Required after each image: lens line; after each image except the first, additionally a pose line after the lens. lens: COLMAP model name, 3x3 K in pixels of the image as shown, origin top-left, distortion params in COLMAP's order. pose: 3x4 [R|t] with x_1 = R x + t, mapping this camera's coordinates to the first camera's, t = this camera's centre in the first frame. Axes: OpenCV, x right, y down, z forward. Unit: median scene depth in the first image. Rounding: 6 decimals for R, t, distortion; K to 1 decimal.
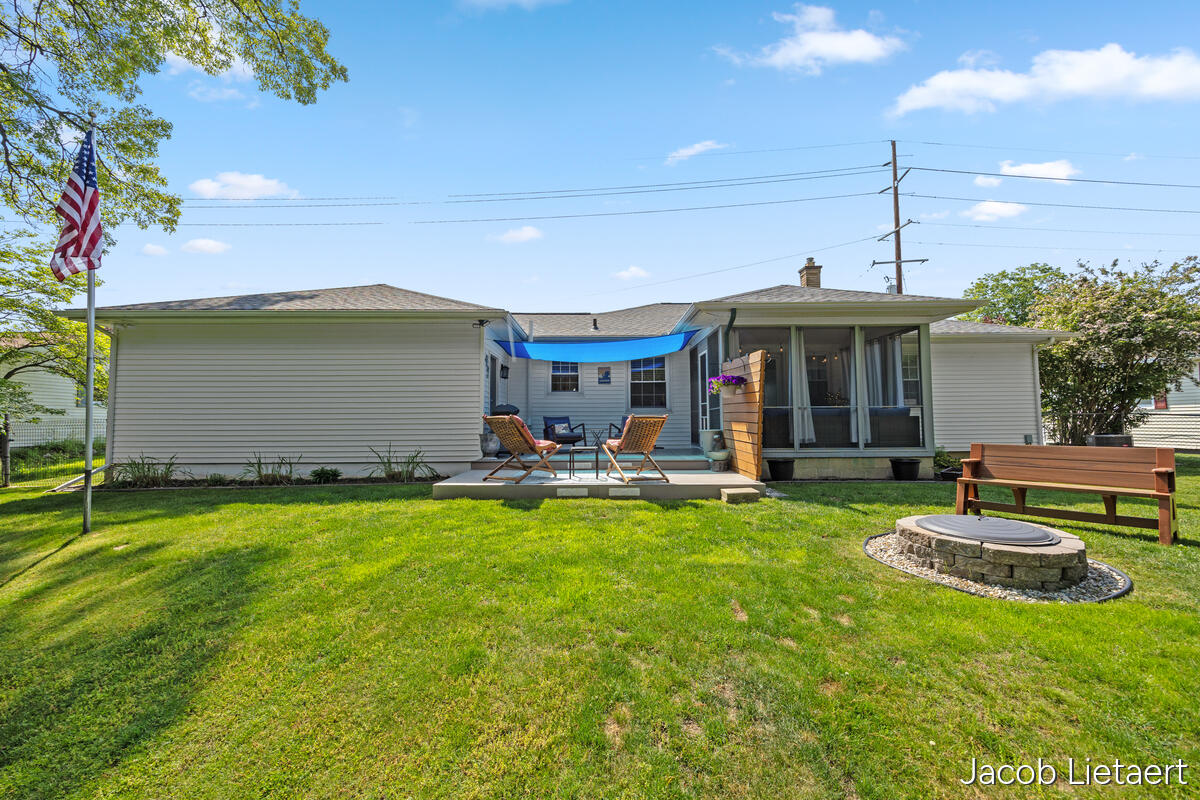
lens RADIAL K [[467.1, 0, 607.3], [0, 467.1, 398.5], [0, 0, 1]] dist [0.004329, -0.000068]
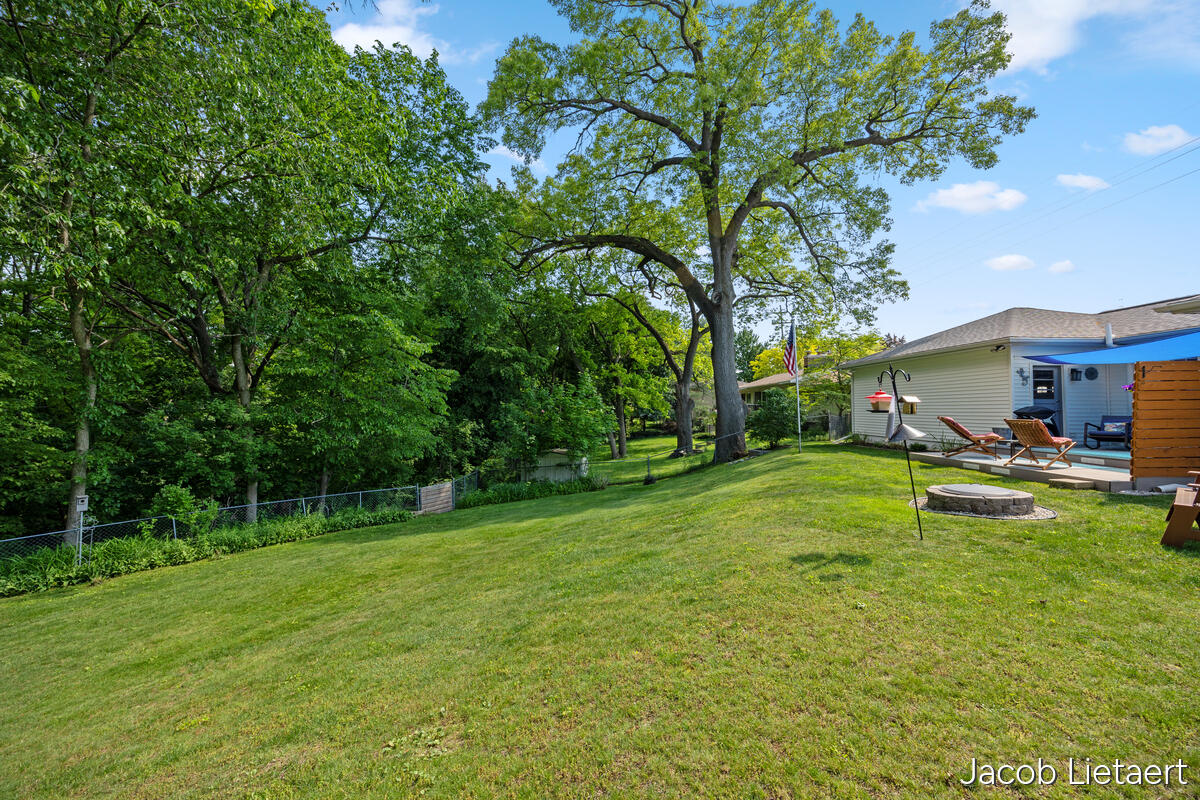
lens RADIAL K [[448.9, 0, 599.4], [0, 448.9, 394.8], [0, 0, 1]] dist [-0.006174, 0.000694]
pose [[0.002192, -0.026437, -0.999648, 1.066436], [0.050316, 0.998387, -0.026293, -0.048977], [0.998731, -0.050241, 0.003519, -0.195957]]
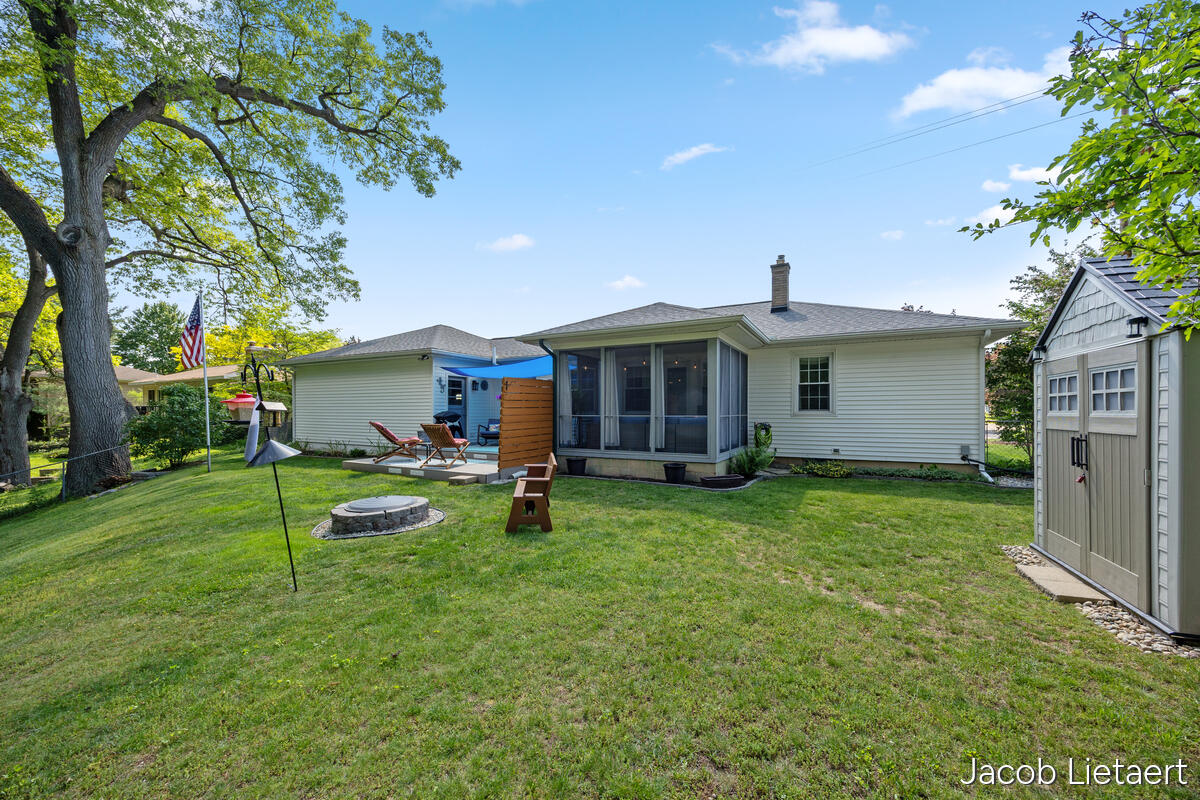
lens RADIAL K [[448.9, 0, 612.5], [0, 448.9, 414.7], [0, 0, 1]] dist [-0.006174, 0.000694]
pose [[0.887568, 0.009724, -0.460575, 0.951369], [0.017814, 0.998305, 0.055407, -0.047862], [0.460333, -0.057382, 0.885890, -0.007836]]
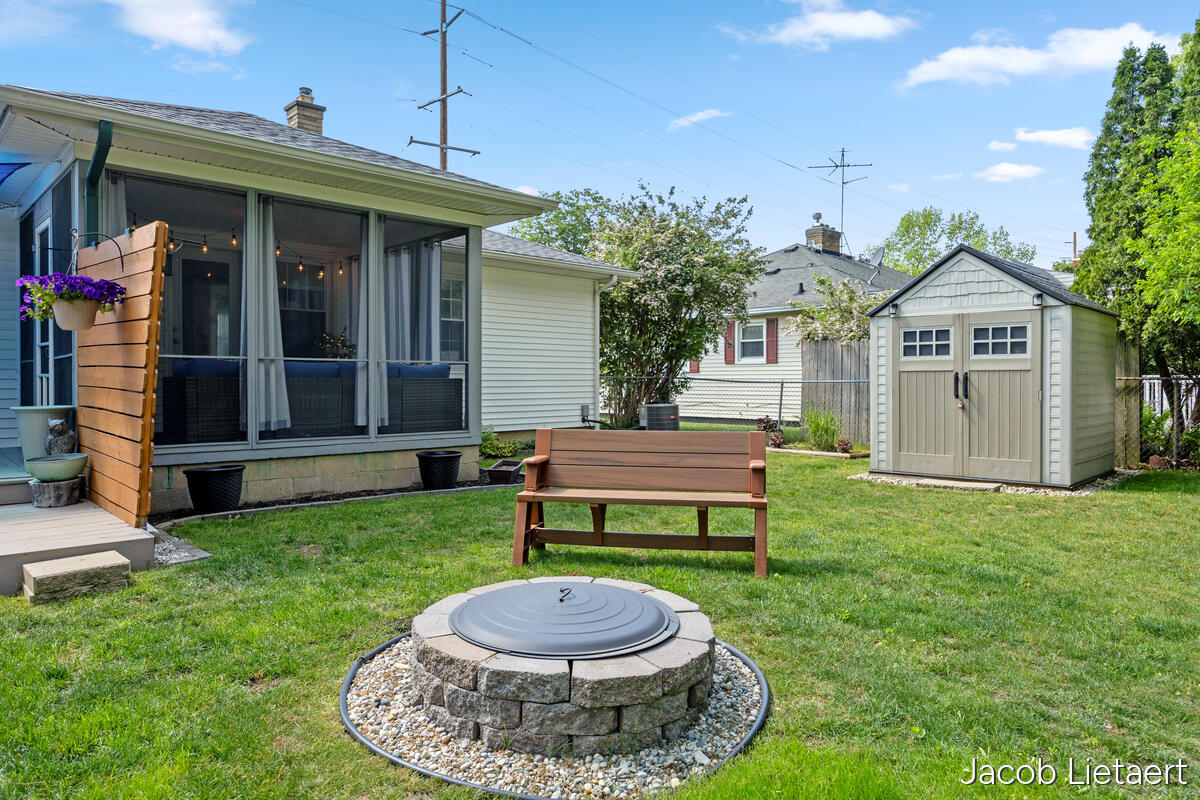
lens RADIAL K [[780.4, 0, 581.8], [0, 780.4, 382.8], [0, 0, 1]] dist [0.004100, 0.003488]
pose [[0.737540, 0.007777, 0.675259, 0.101767], [-0.041543, 0.998562, 0.033873, 0.002206], [-0.674024, -0.053035, 0.736803, 0.156224]]
